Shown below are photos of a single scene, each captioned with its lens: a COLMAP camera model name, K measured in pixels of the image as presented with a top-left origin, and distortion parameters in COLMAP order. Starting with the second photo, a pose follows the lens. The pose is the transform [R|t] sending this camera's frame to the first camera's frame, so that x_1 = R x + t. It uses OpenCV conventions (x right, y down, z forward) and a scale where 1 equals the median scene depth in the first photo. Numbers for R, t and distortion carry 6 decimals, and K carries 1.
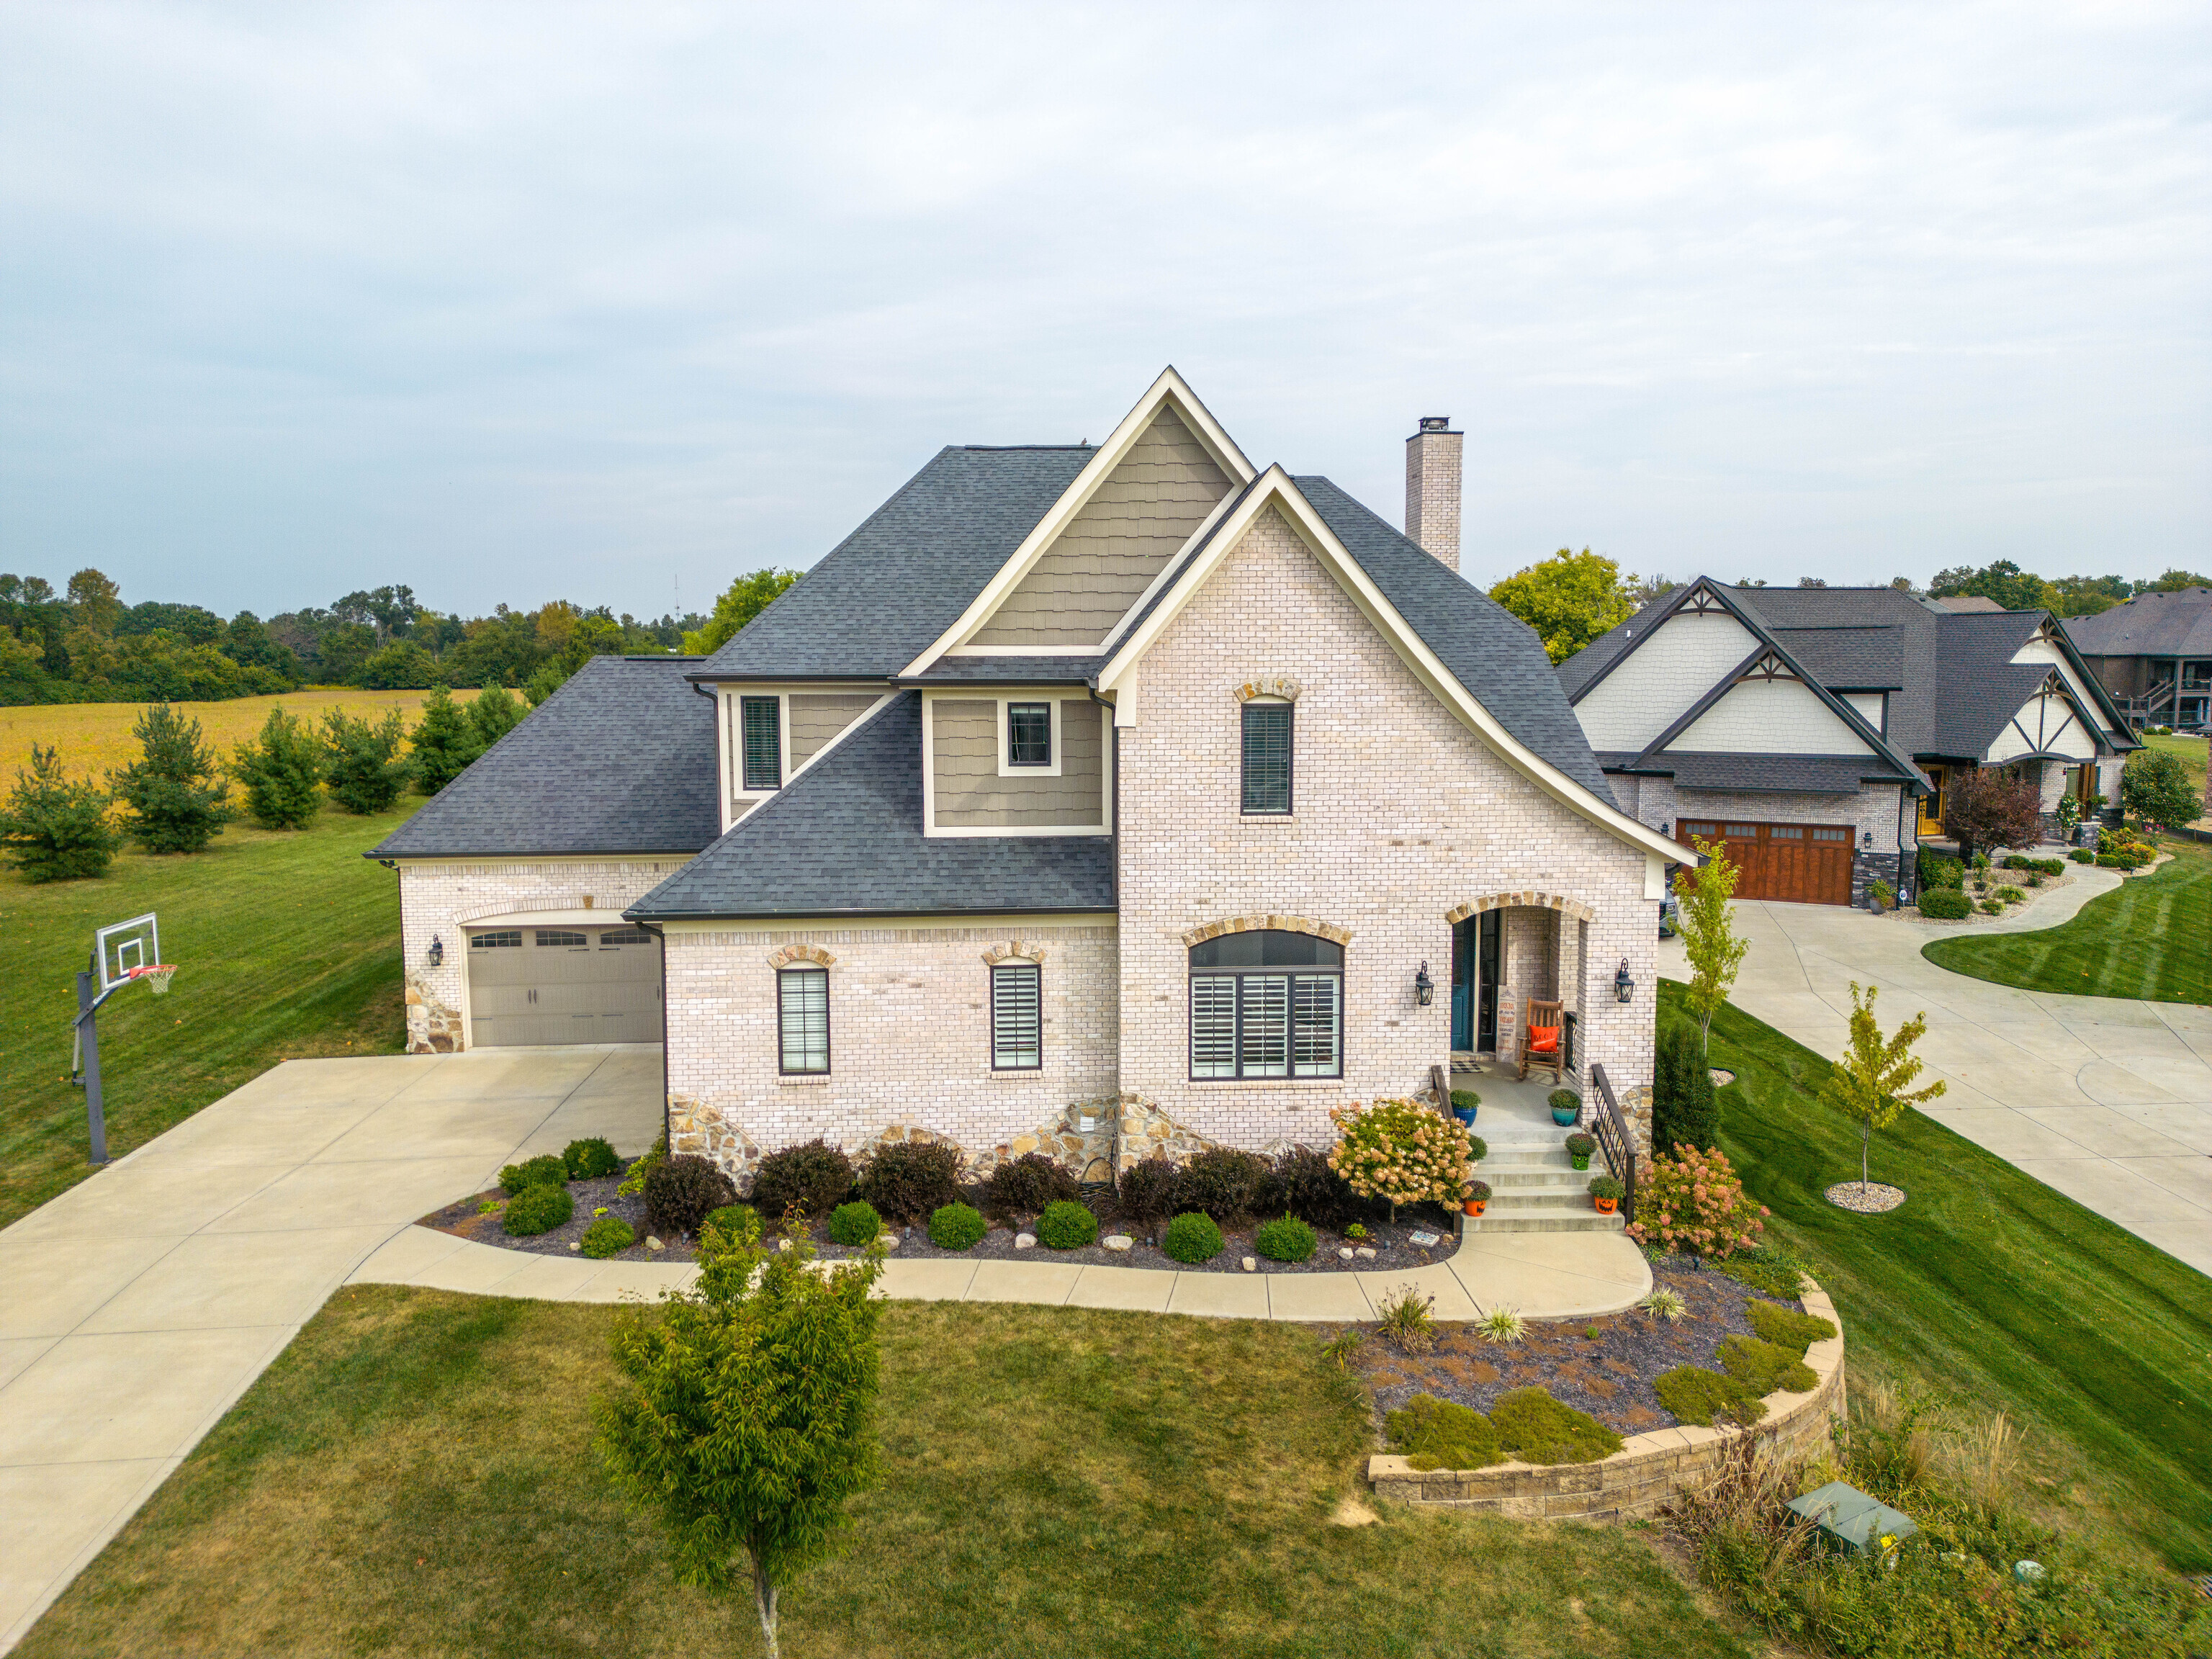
lens RADIAL K [[1535.8, 0, 1108.9], [0, 1535.8, 827.2], [0, 0, 1]] dist [0.096242, -0.095453]
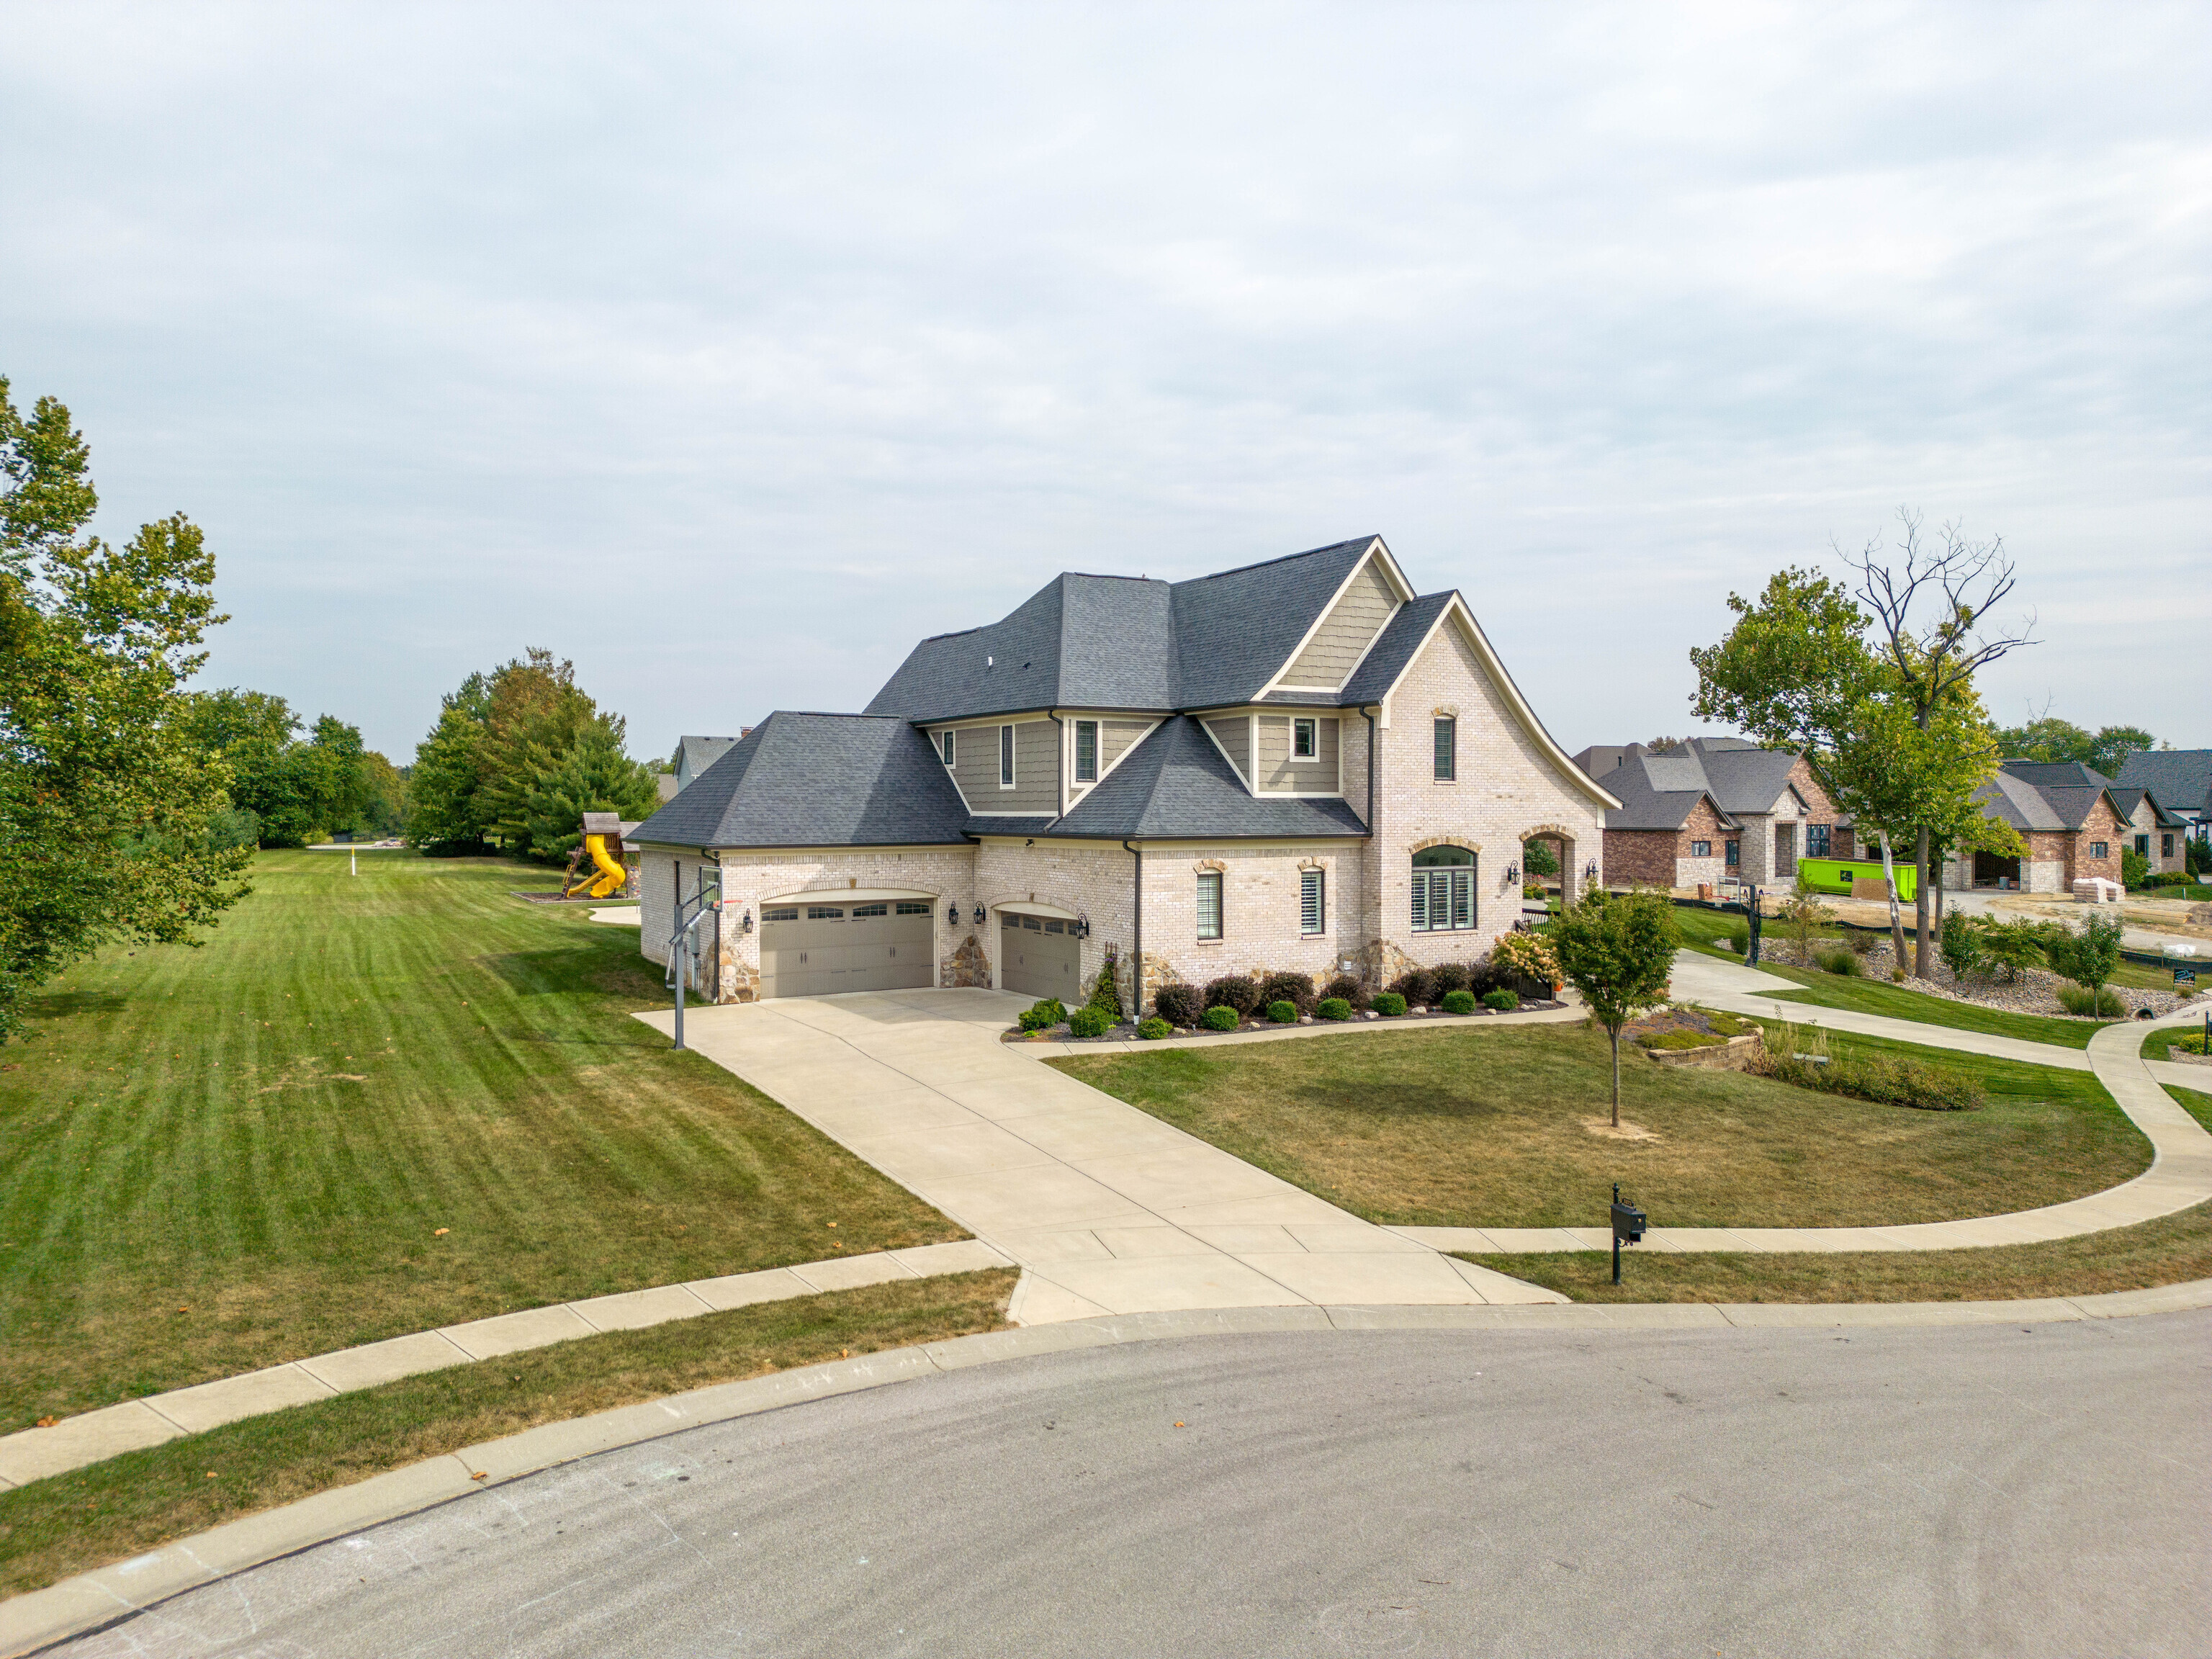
lens RADIAL K [[1521.4, 0, 1106.0], [0, 1521.4, 829.5], [0, 0, 1]] dist [0.199149, -0.421493]
pose [[0.889915, -0.003317, 0.456113, -1.043654], [0.051575, 0.994292, -0.093396, 0.191868], [-0.453200, 0.106639, 0.885007, -0.398394]]
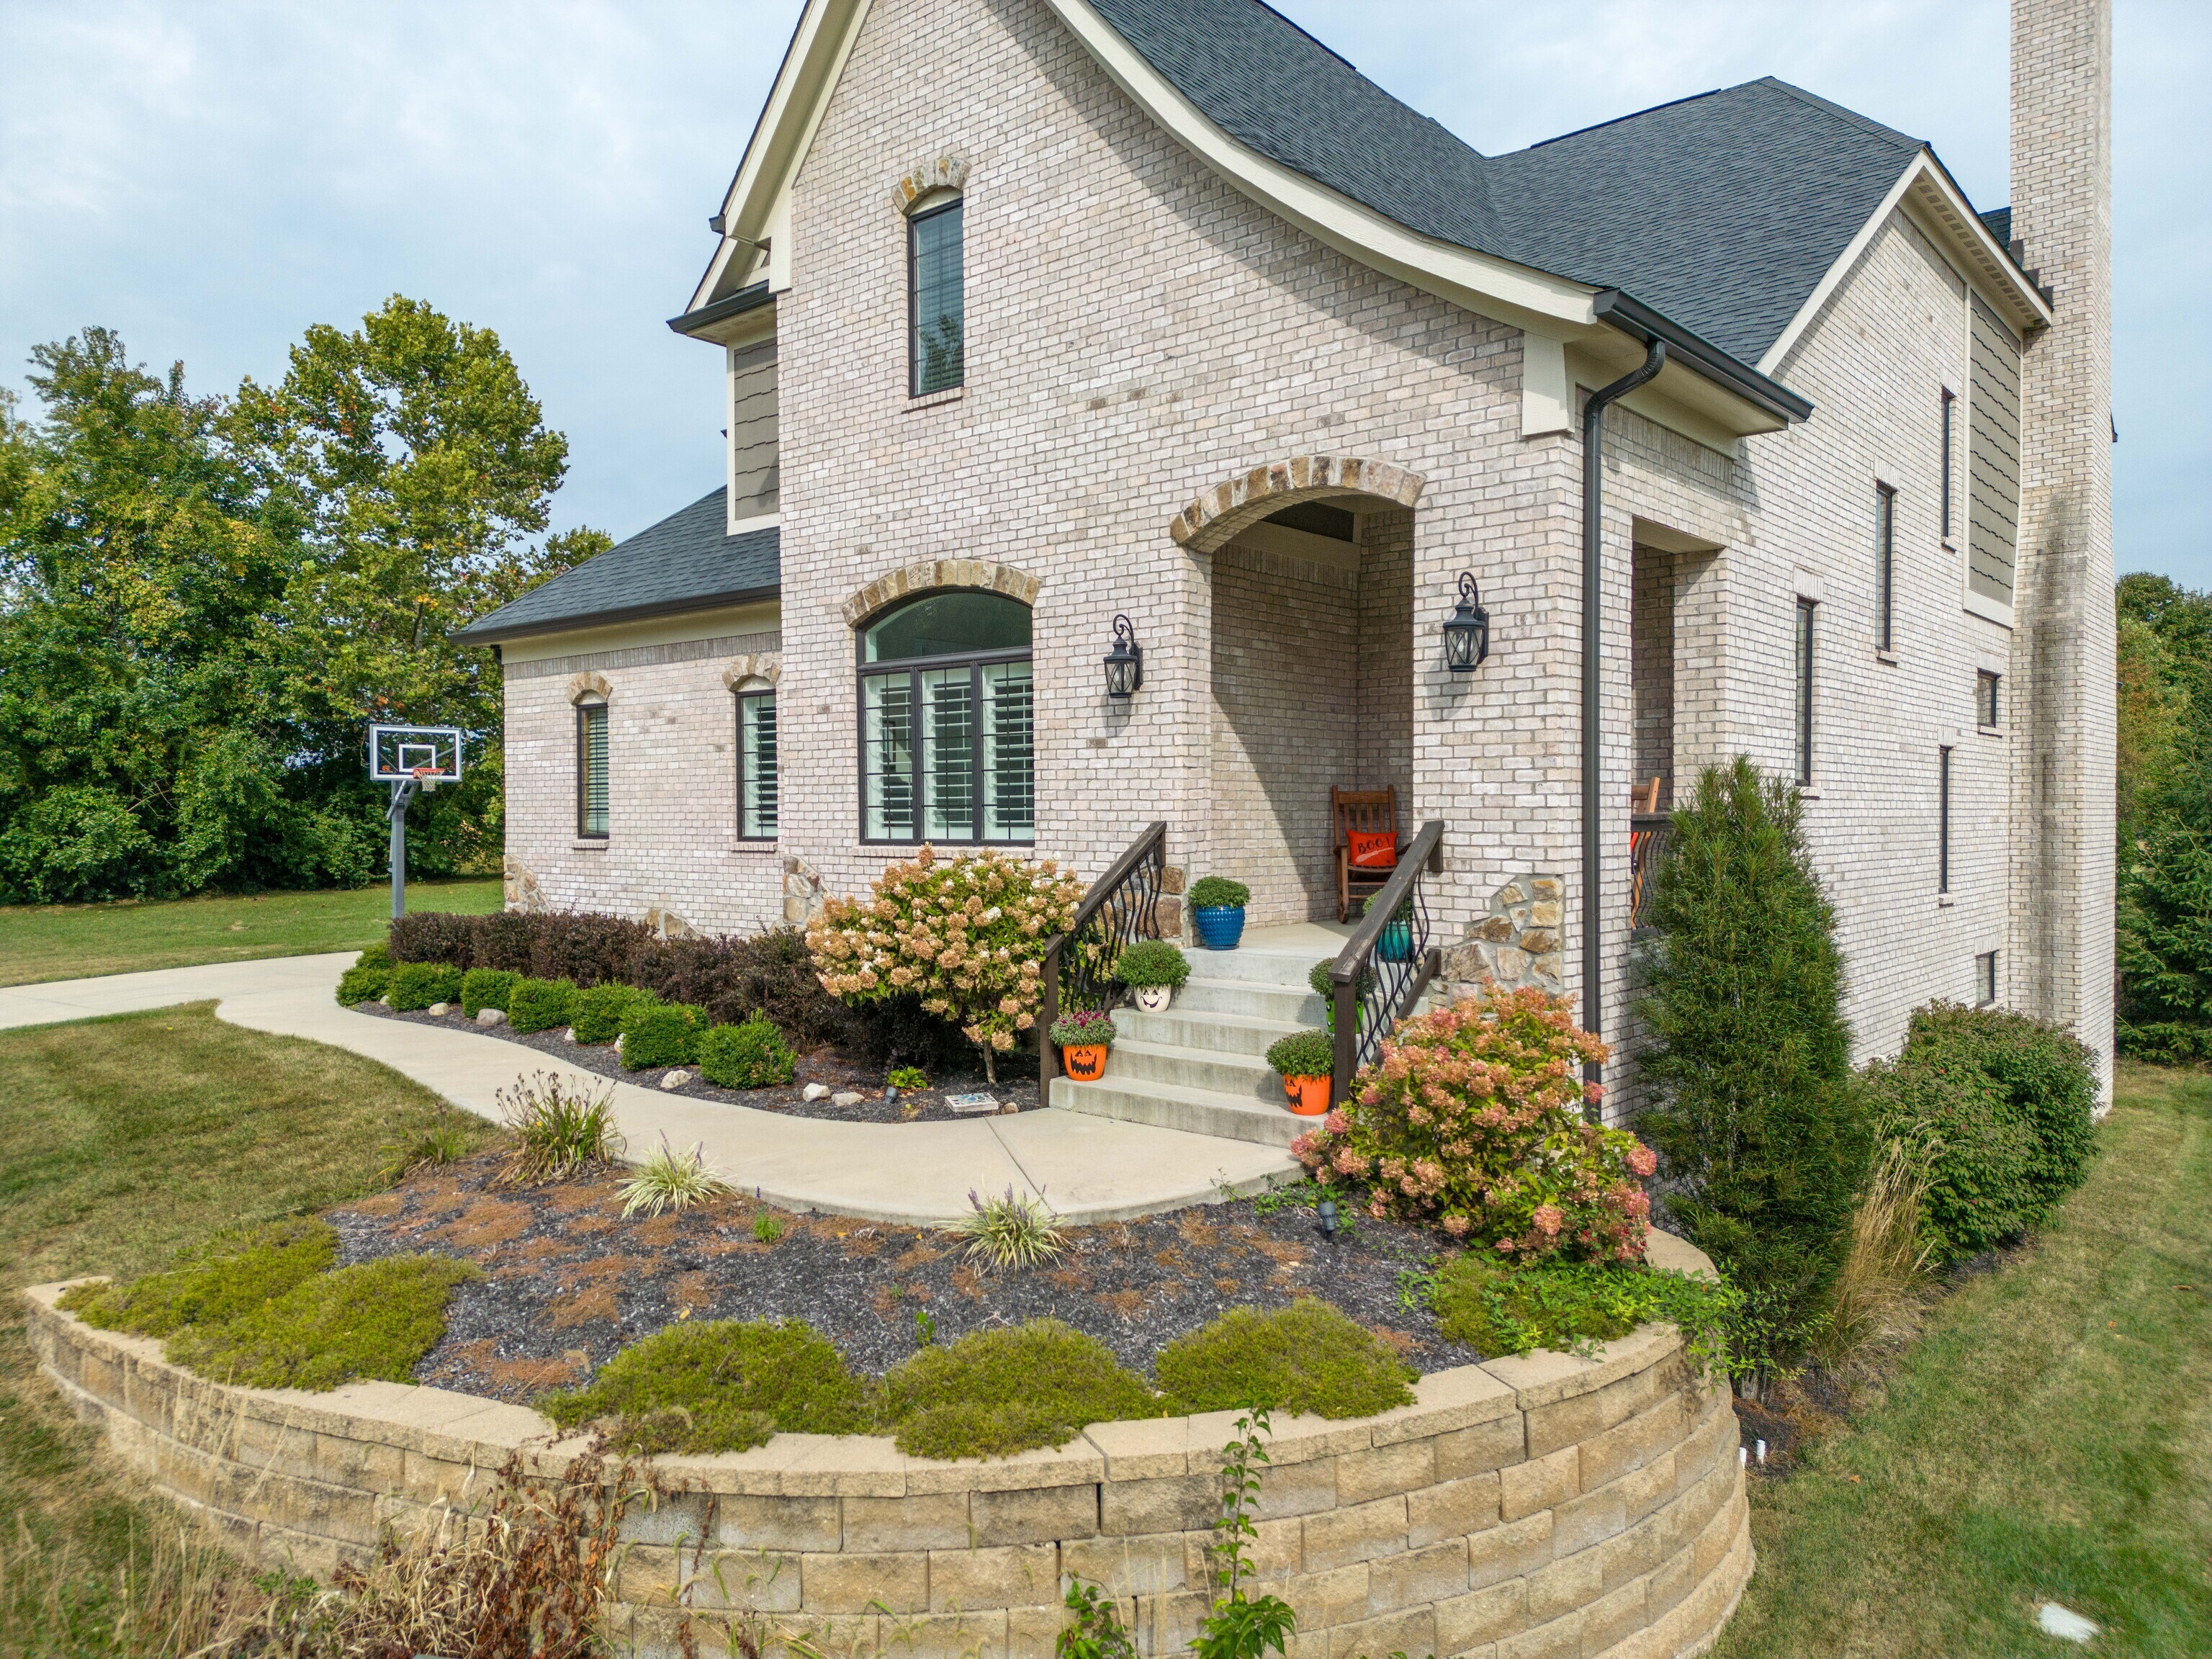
lens RADIAL K [[1536.7, 0, 1110.6], [0, 1536.7, 833.2], [0, 0, 1]] dist [0.080887, -0.074259]
pose [[0.725711, 0.009402, -0.687935, 0.555431], [-0.080149, 0.994254, -0.070962, 0.195294], [0.683315, 0.106635, 0.722295, 0.609888]]
